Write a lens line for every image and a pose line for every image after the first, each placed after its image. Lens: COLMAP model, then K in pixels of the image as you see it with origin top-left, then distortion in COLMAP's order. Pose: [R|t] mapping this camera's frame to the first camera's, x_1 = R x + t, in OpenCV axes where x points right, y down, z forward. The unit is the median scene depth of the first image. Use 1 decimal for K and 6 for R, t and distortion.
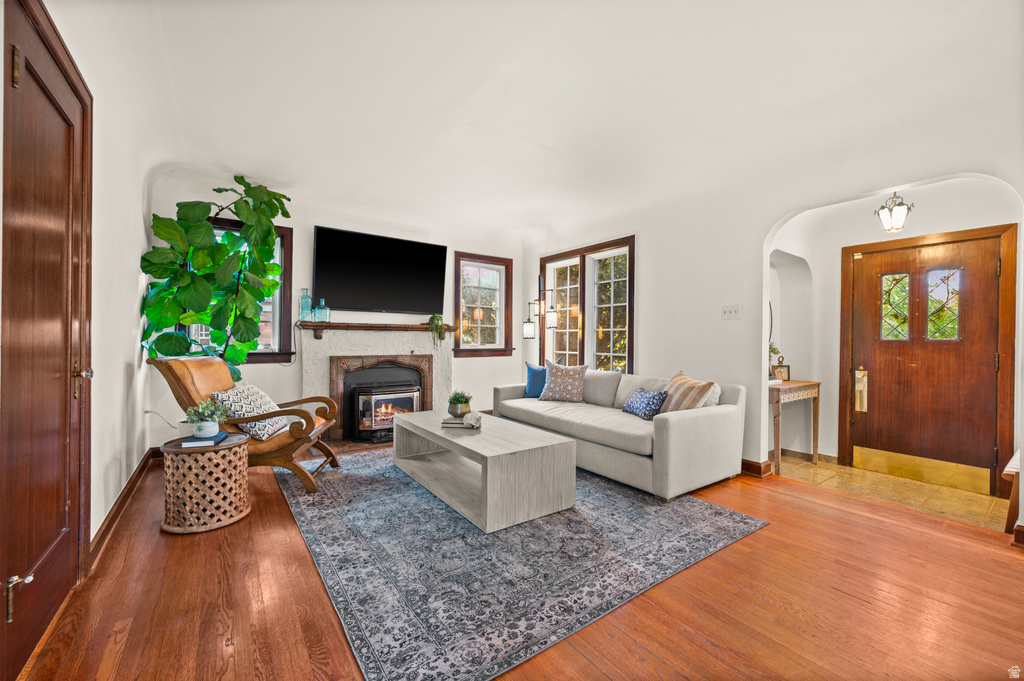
lens RADIAL K [[411.7, 0, 515.9], [0, 411.7, 336.4], [0, 0, 1]] dist [-0.000517, -0.000818]
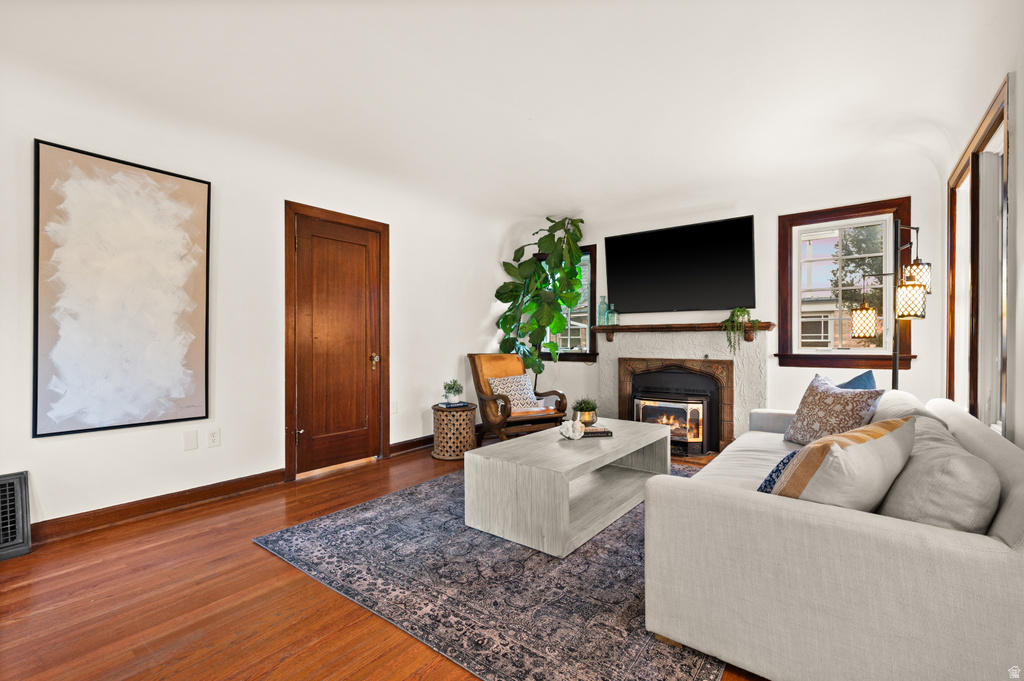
lens RADIAL K [[447.9, 0, 518.8], [0, 447.9, 339.2], [0, 0, 1]] dist [-0.002404, 0.001835]
pose [[0.291022, -0.011788, -0.956644, 0.732196], [0.011511, 0.999895, -0.008820, 0.010015], [0.956647, -0.008445, 0.291127, 0.546136]]
